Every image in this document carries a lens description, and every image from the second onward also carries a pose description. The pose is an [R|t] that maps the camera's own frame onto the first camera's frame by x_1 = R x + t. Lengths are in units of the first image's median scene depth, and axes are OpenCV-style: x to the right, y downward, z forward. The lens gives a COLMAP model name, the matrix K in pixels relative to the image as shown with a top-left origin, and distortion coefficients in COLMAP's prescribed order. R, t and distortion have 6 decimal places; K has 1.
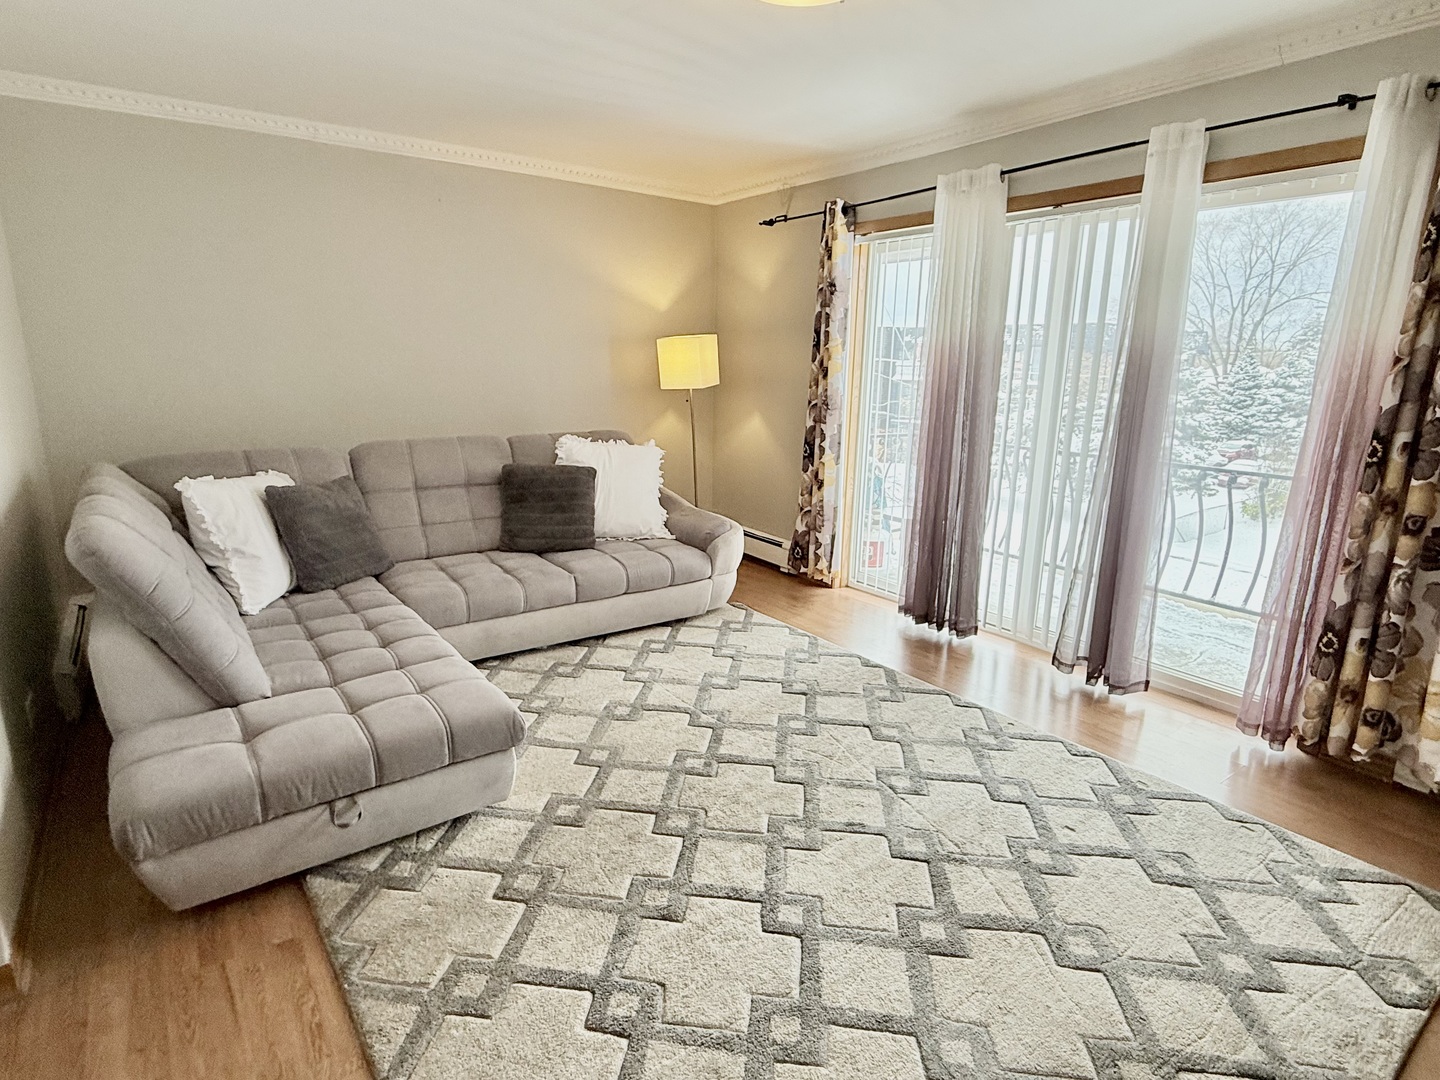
lens RADIAL K [[778.8, 0, 715.8], [0, 778.8, 542.1], [0, 0, 1]] dist [0.005091, -0.004808]
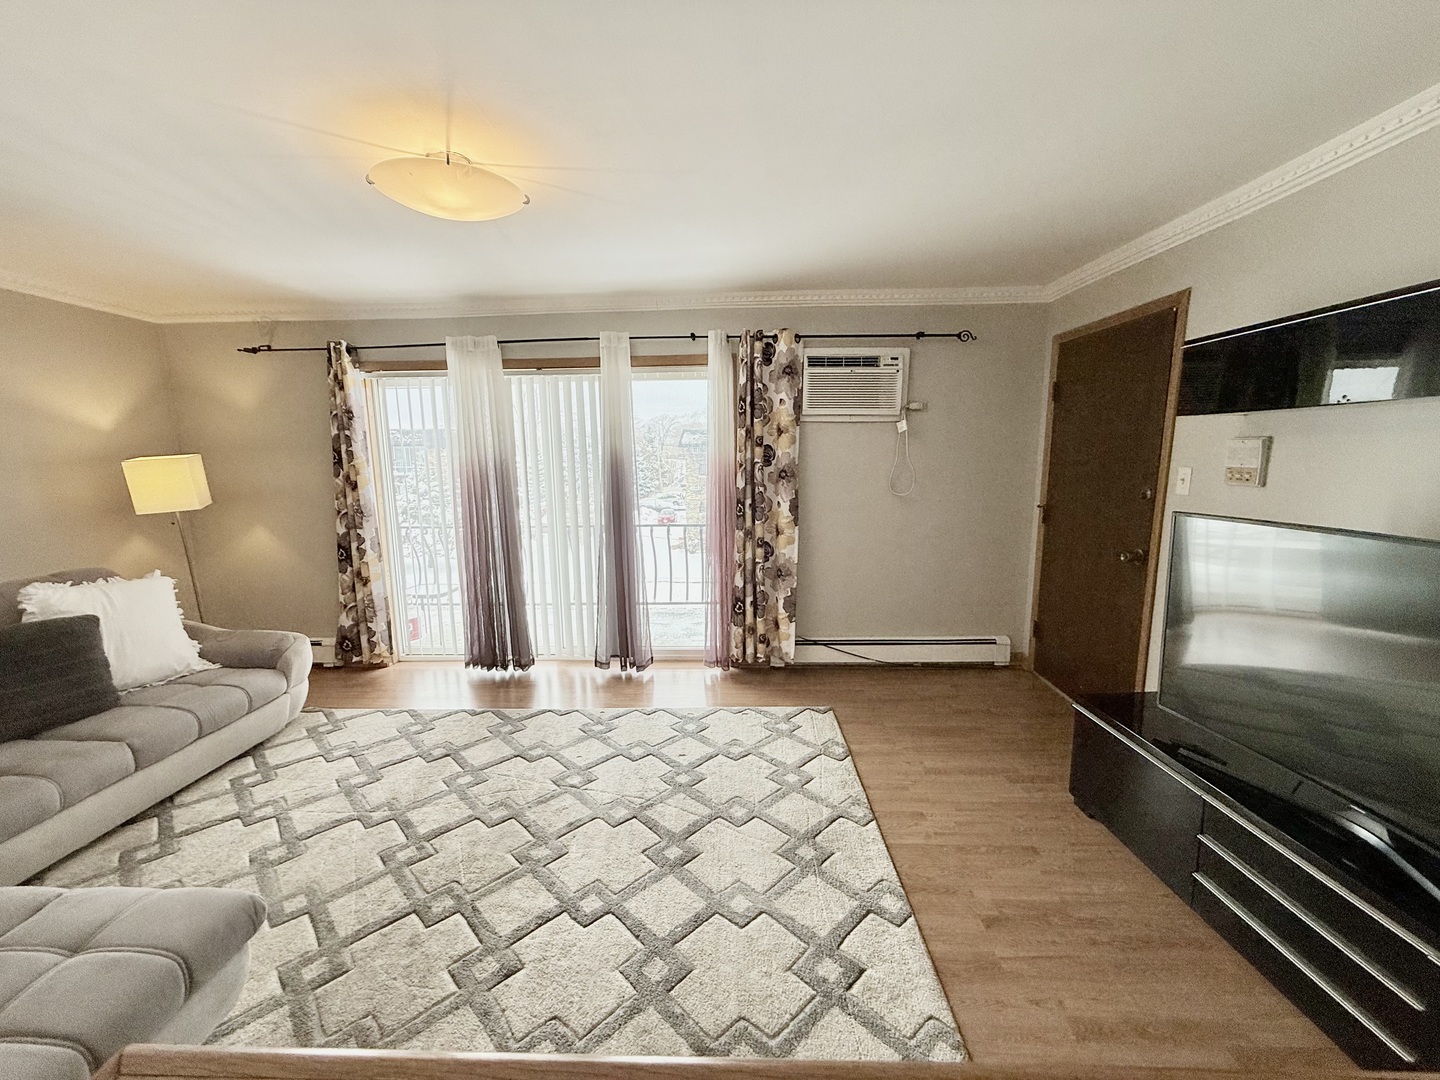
lens RADIAL K [[577.9, 0, 712.7], [0, 577.9, 543.2], [0, 0, 1]] dist [-0.005598, 0.001887]
pose [[0.615251, -0.147415, 0.774426, -0.283838], [0.206449, 0.978206, 0.022190, -0.060215], [-0.760819, 0.146227, 0.632276, 0.094184]]
